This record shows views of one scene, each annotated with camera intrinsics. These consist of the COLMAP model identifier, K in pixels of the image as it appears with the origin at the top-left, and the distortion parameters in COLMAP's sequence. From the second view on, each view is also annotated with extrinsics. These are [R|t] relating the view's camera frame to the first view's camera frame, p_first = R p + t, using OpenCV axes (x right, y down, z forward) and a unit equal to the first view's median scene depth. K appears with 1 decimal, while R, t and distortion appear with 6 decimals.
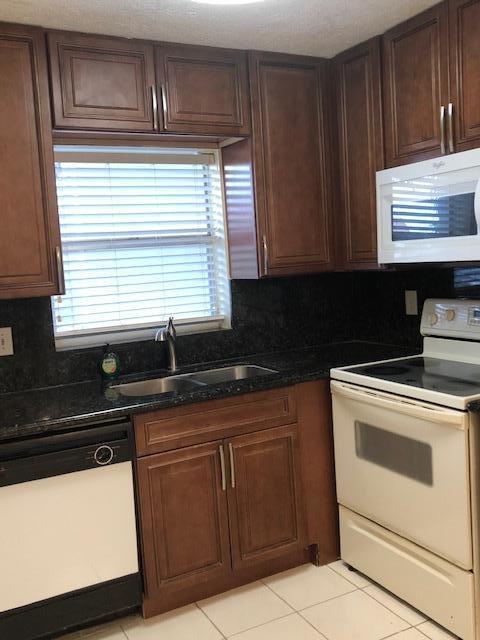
lens RADIAL K [[626.0, 0, 241.2], [0, 626.0, 313.8], [0, 0, 1]] dist [0.026749, 0.000000]
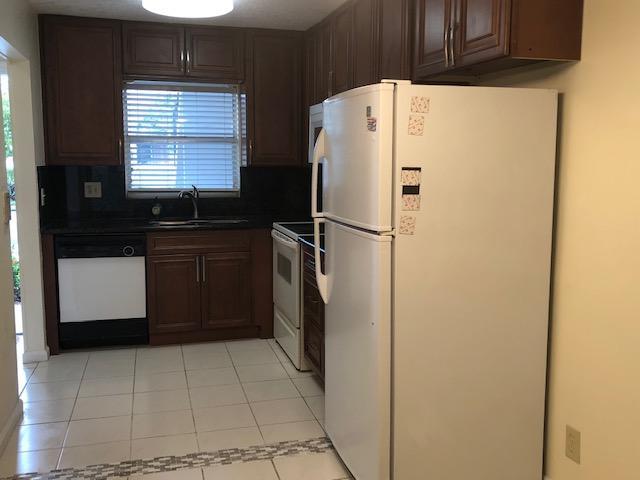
lens RADIAL K [[626.0, 0, 325.3], [0, 626.0, 237.6], [0, 0, 1]] dist [0.026749, 0.000000]
pose [[0.975992, 0.095013, -0.195991, 0.609331], [-0.086940, 0.994988, 0.049408, 0.033110], [0.199703, -0.031183, 0.979360, -0.615315]]
